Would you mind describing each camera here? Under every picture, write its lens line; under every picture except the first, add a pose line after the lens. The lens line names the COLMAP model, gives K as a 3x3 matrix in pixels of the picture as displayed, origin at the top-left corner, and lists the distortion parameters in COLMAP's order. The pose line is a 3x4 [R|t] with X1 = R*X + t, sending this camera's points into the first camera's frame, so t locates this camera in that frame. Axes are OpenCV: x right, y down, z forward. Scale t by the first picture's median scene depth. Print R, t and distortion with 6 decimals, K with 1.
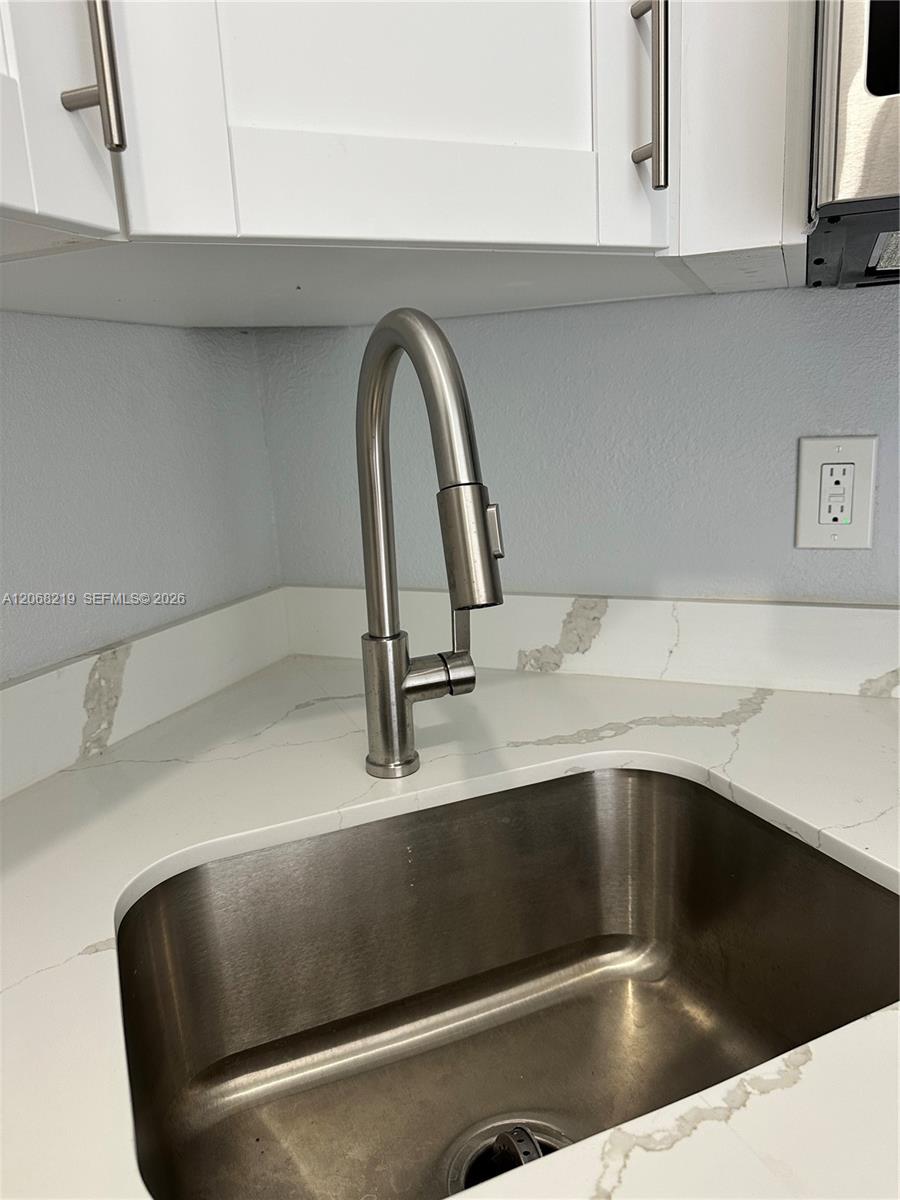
lens RADIAL K [[859.8, 0, 449.2], [0, 859.8, 591.9], [0, 0, 1]] dist [0.050335, -0.001249]
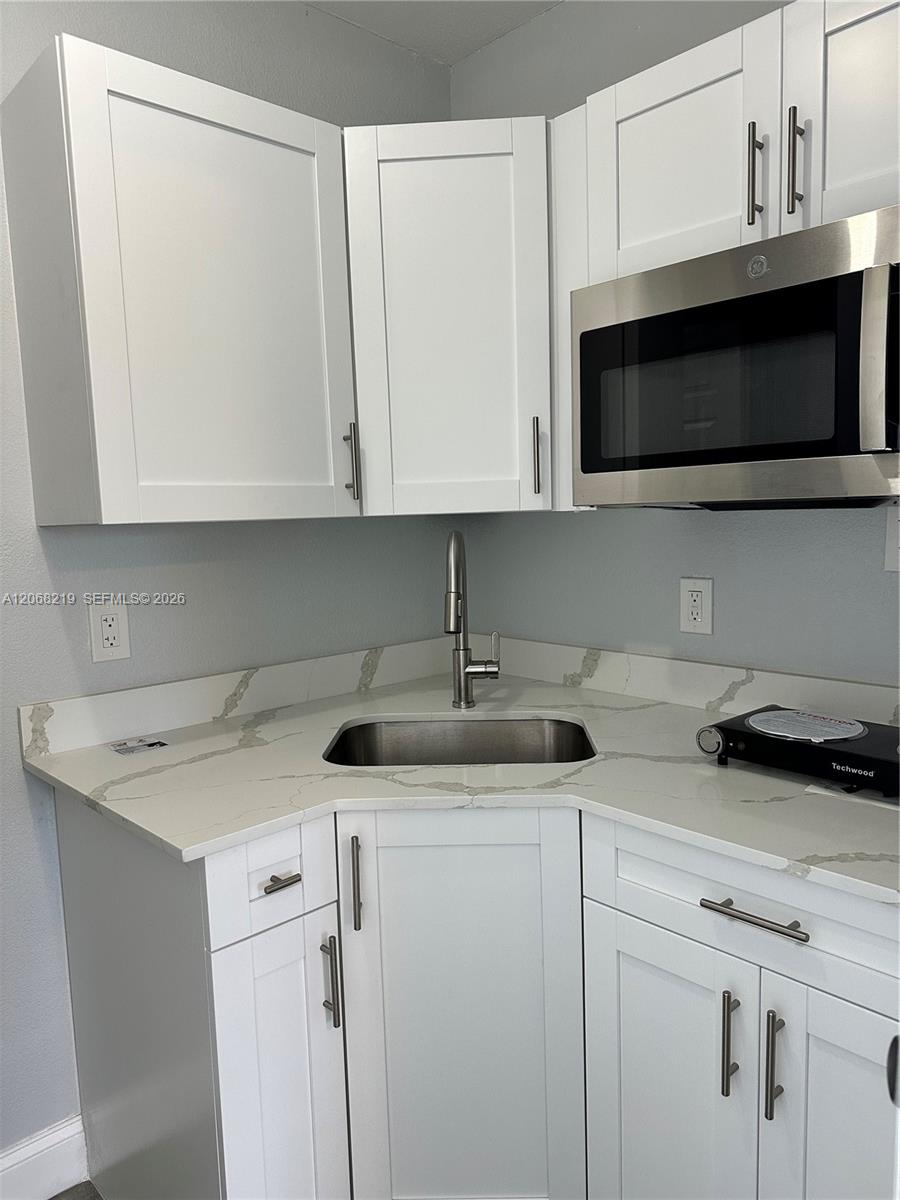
lens RADIAL K [[859.8, 0, 451.8], [0, 859.8, 604.6], [0, 0, 1]] dist [0.050335, -0.001249]
pose [[0.899957, 0.069925, -0.430334, 0.840083], [-0.101977, 0.993435, -0.051840, 0.047110], [0.423884, 0.090538, 0.901180, -1.097114]]
